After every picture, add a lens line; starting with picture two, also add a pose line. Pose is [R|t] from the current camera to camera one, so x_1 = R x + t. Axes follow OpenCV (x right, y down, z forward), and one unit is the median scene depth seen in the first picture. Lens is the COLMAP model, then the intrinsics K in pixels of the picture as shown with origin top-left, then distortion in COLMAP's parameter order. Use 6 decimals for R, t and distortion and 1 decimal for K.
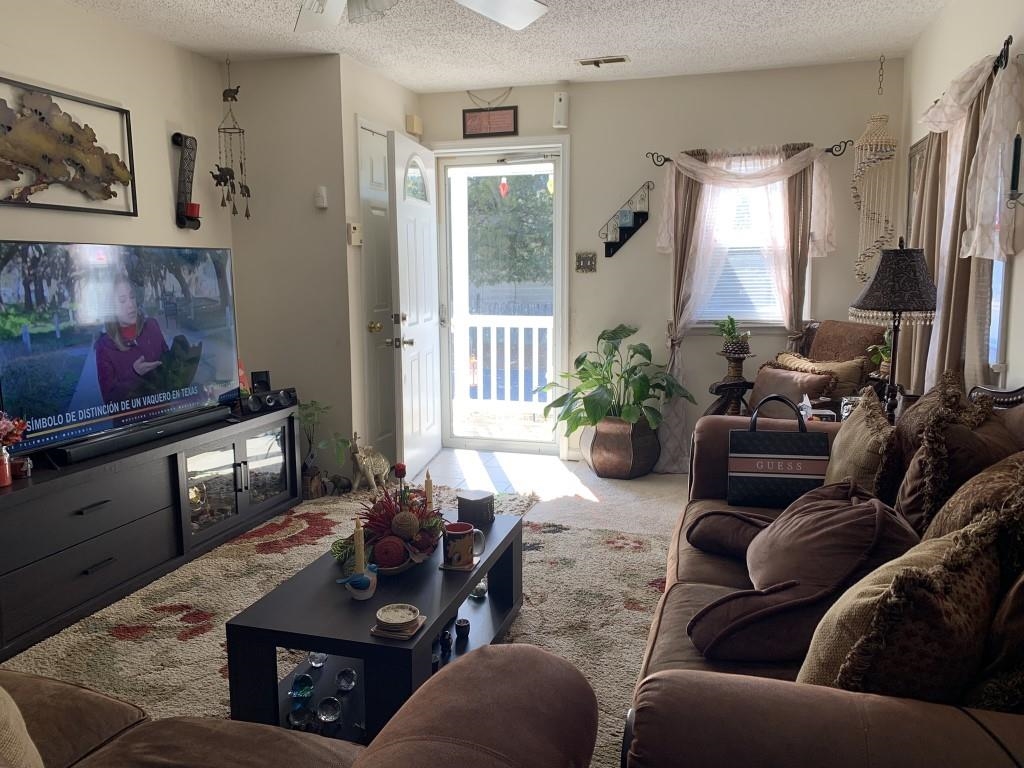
lens RADIAL K [[782.9, 0, 512.0], [0, 782.9, 384.0], [0, 0, 1]] dist [0.070782, -0.003355]
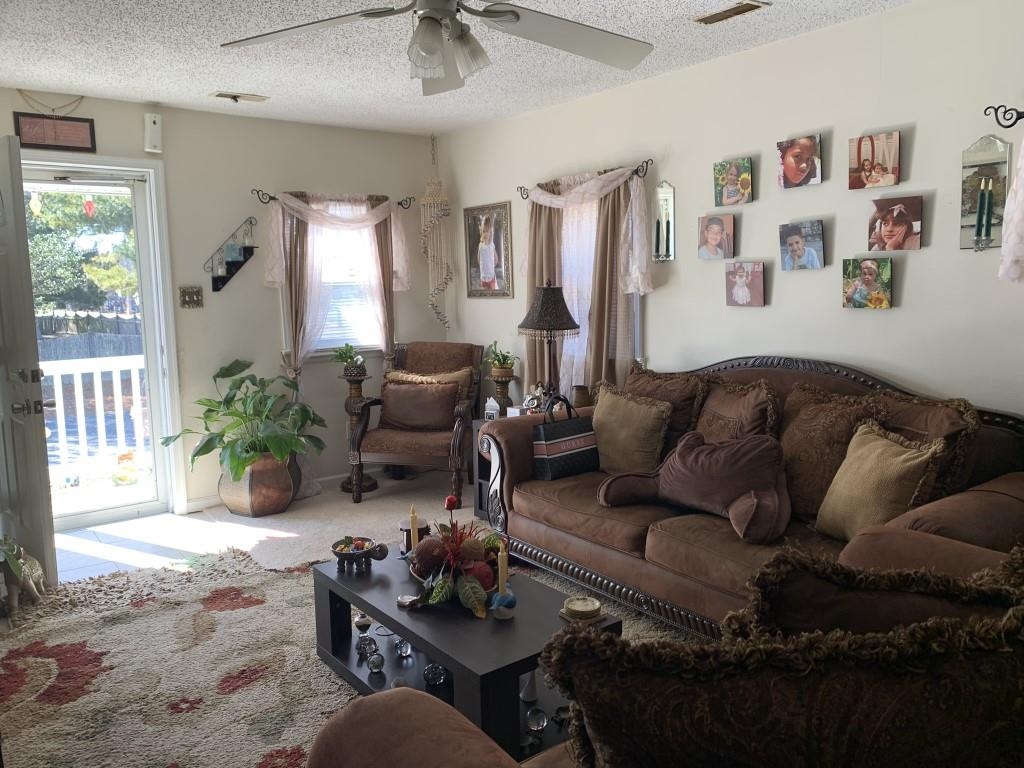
lens RADIAL K [[788.1, 0, 512.0], [0, 788.1, 384.0], [0, 0, 1]] dist [0.002231, 0.002403]
pose [[0.585898, -0.108676, 0.803065, -0.477305], [0.135114, 0.990197, 0.035424, -0.037101], [-0.799042, 0.087751, 0.594837, 0.157071]]
